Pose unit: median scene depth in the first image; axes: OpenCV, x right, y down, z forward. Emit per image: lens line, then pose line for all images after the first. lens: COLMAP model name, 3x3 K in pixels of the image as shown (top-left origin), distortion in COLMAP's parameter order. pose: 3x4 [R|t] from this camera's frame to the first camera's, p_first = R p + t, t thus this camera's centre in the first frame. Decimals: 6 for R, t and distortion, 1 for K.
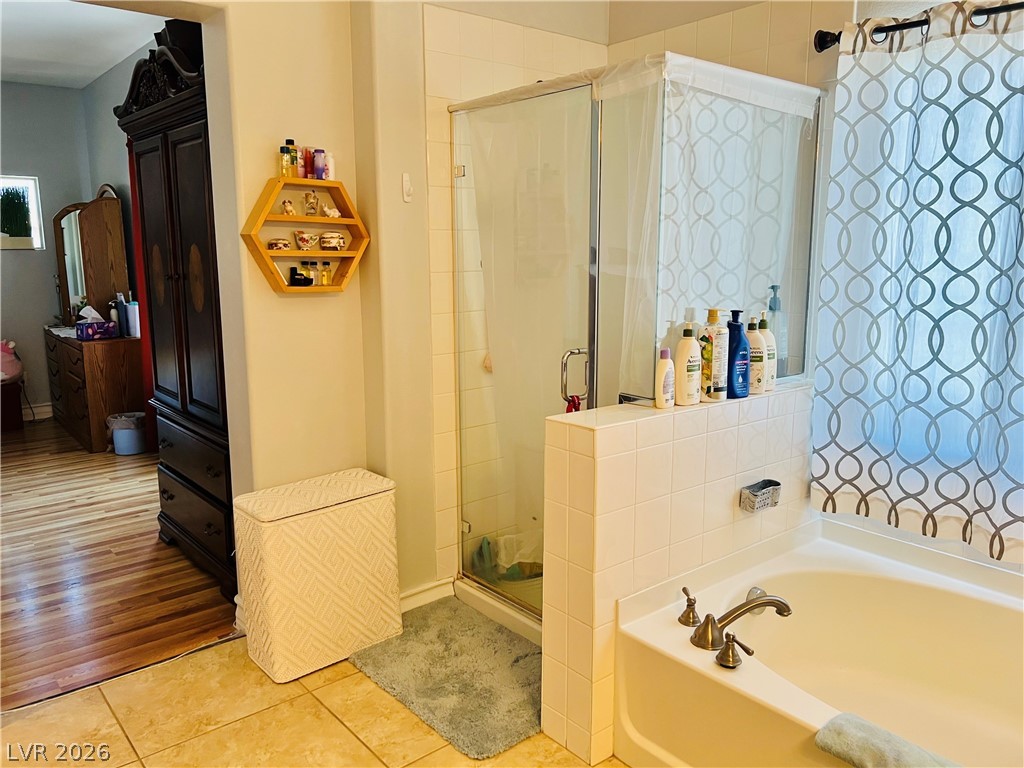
lens RADIAL K [[773.9, 0, 510.7], [0, 773.9, 385.3], [0, 0, 1]] dist [0.025564, -0.026964]
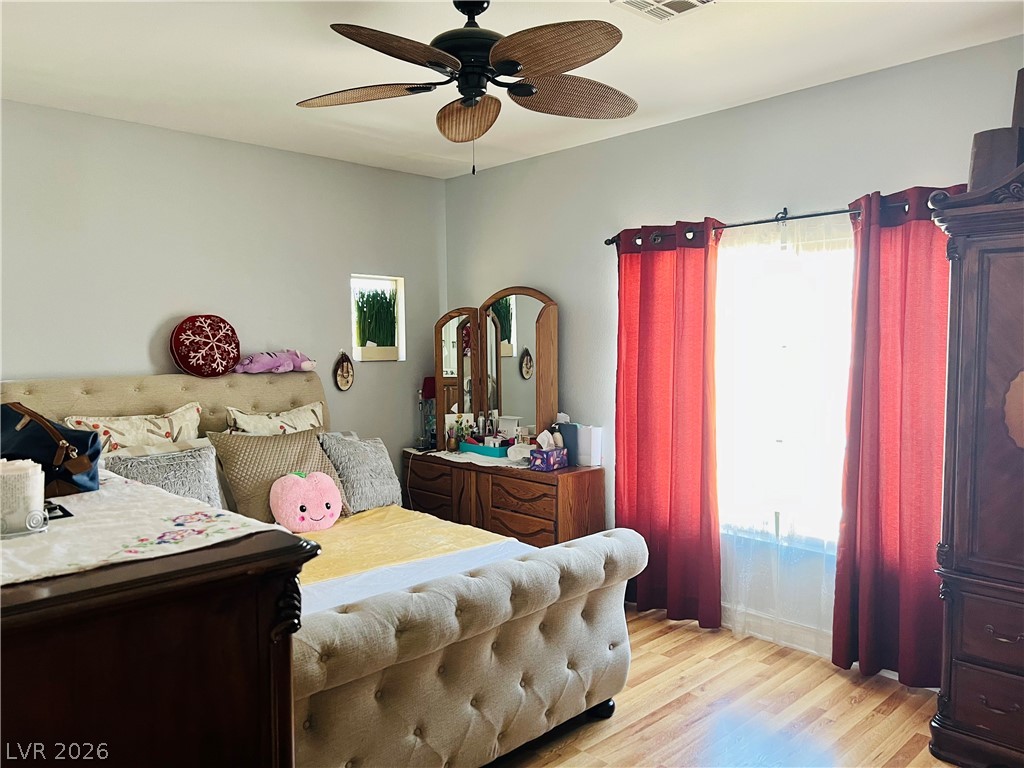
lens RADIAL K [[773.9, 0, 511.3], [0, 773.9, 385.8], [0, 0, 1]] dist [0.025564, -0.026964]
pose [[0.998644, -0.008403, 0.051385, -0.798016], [0.014703, 0.992239, -0.123470, -0.060290], [-0.049949, 0.124058, 0.991017, 0.229372]]
